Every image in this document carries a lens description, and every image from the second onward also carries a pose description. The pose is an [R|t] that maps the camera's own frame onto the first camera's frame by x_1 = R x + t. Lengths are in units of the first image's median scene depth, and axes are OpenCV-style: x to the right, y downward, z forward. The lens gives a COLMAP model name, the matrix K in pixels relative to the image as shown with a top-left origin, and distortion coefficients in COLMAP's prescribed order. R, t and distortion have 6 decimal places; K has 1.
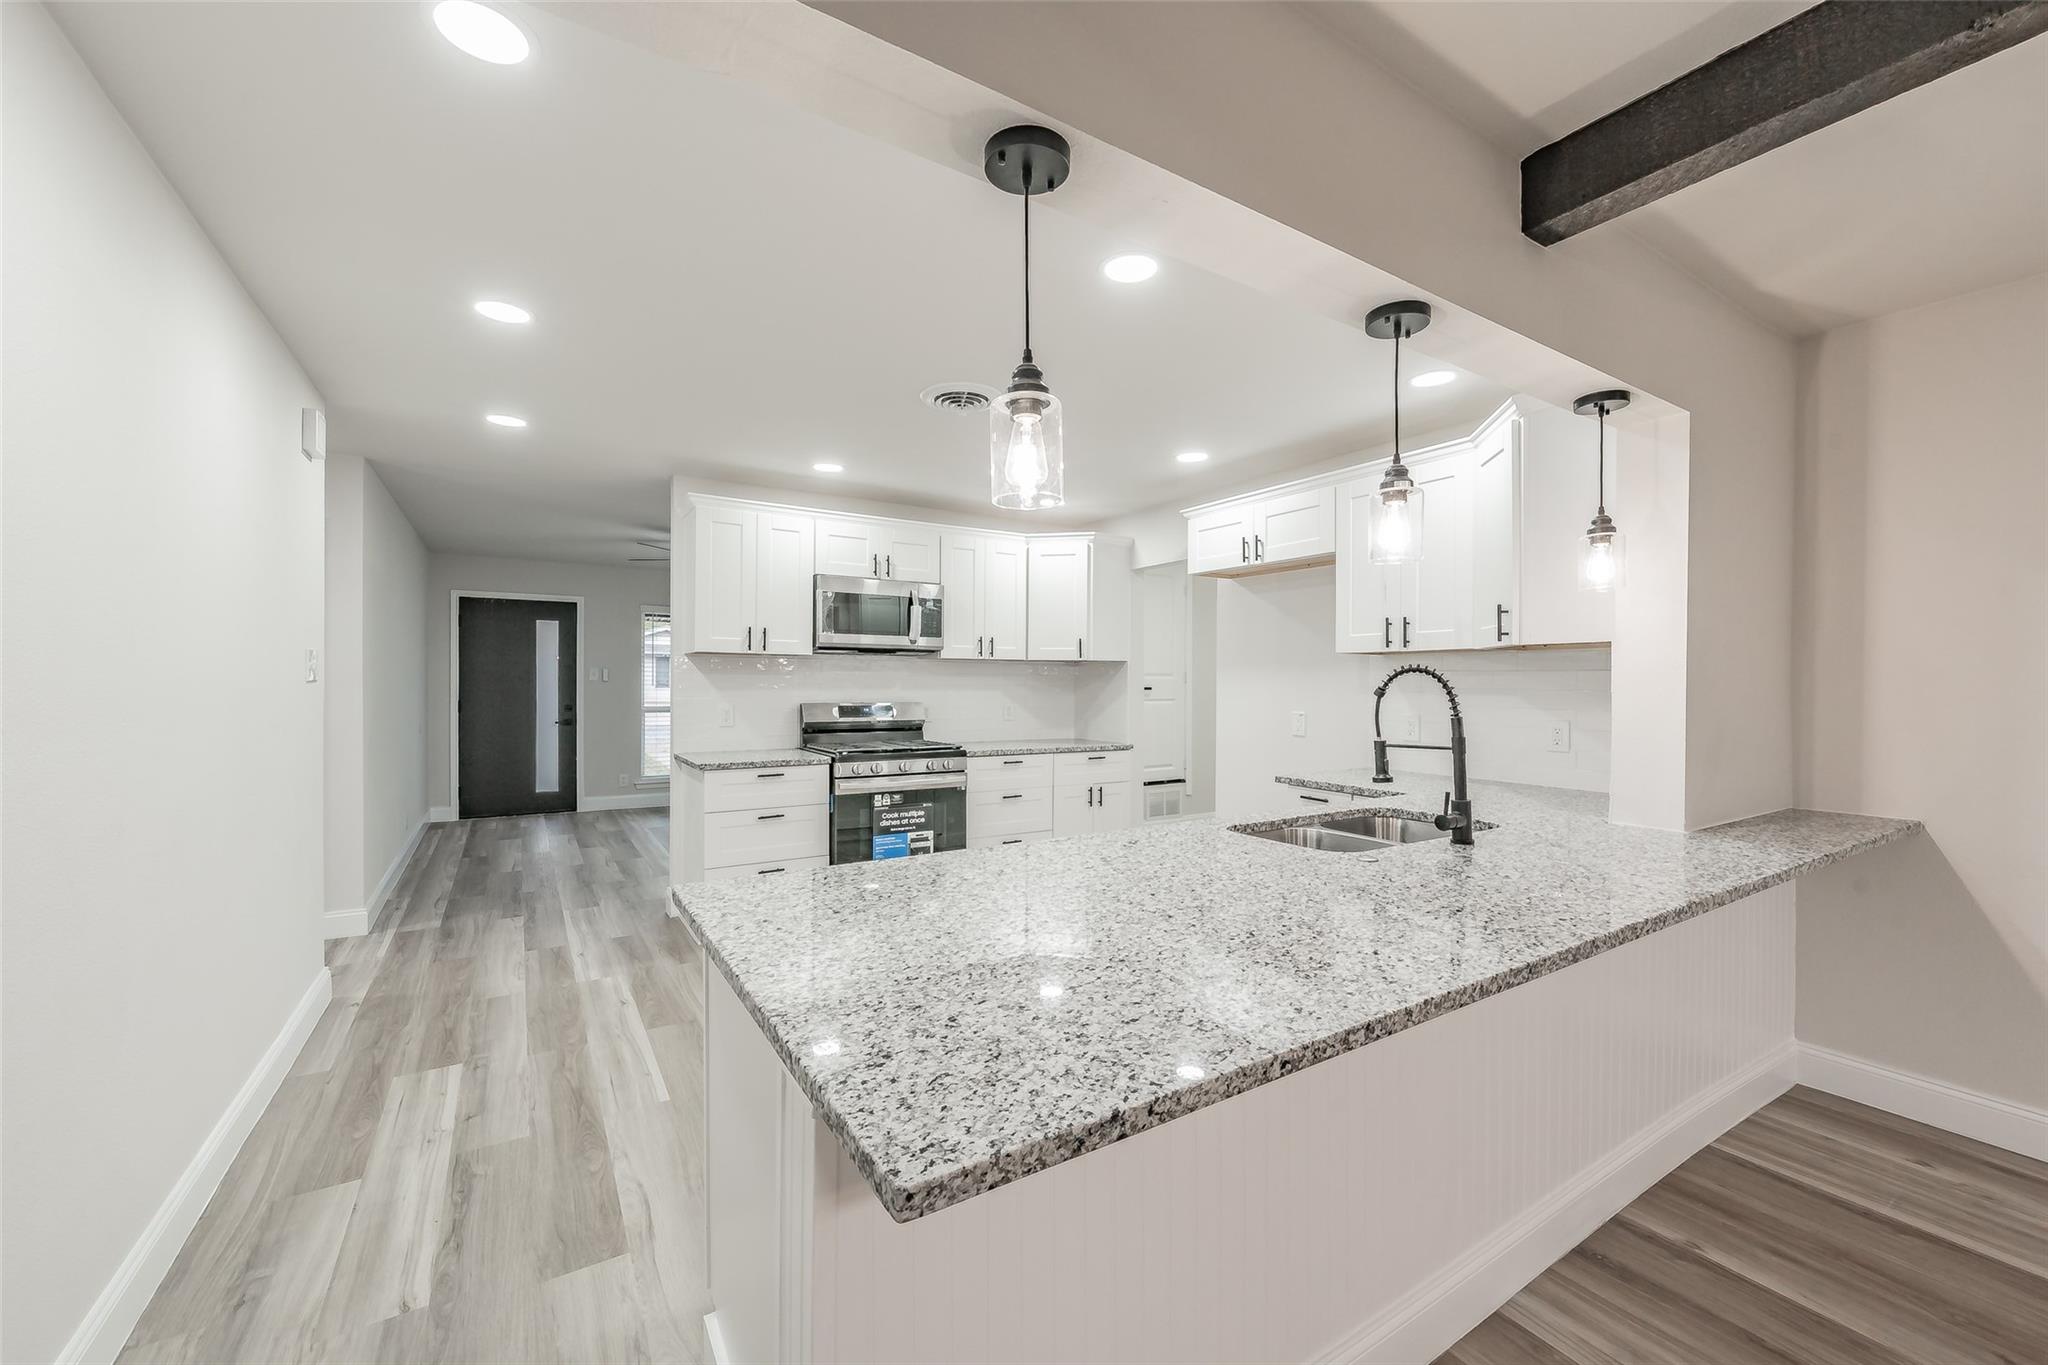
lens RADIAL K [[761.9, 0, 1048.2], [0, 761.9, 682.3], [0, 0, 1]] dist [0.000494, -0.000088]
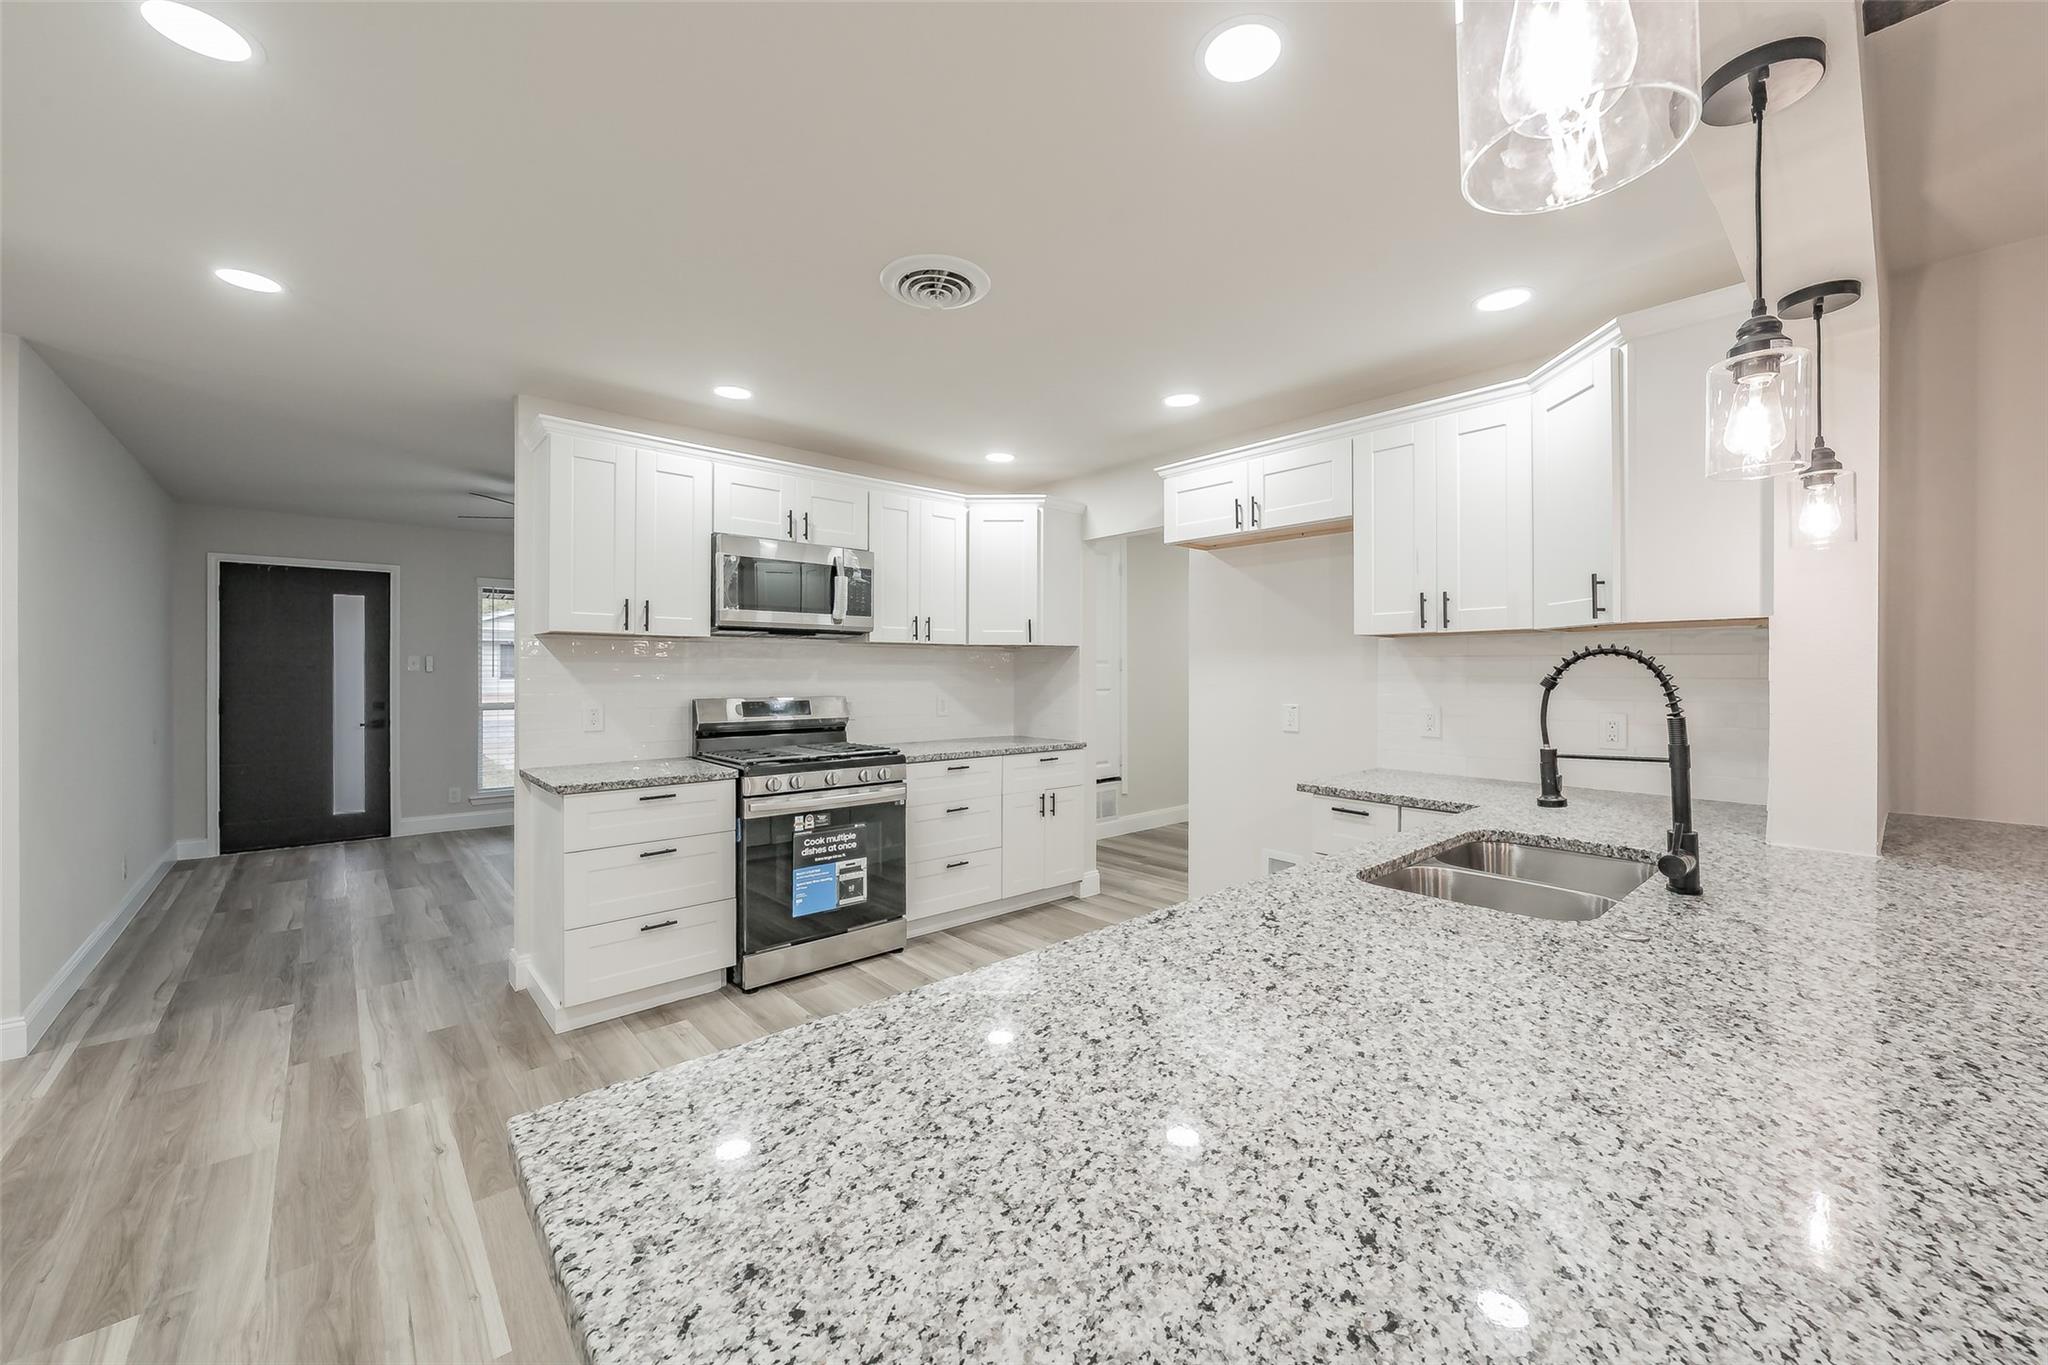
lens RADIAL K [[781.5, 0, 1023.9], [0, 781.5, 669.6], [0, 0, 1]] dist [-0.001186, 0.000490]
pose [[0.993517, -0.003972, 0.113617, -0.087900], [0.004147, 0.999991, -0.001304, -0.000392], [-0.113611, 0.001767, 0.993524, 0.184994]]
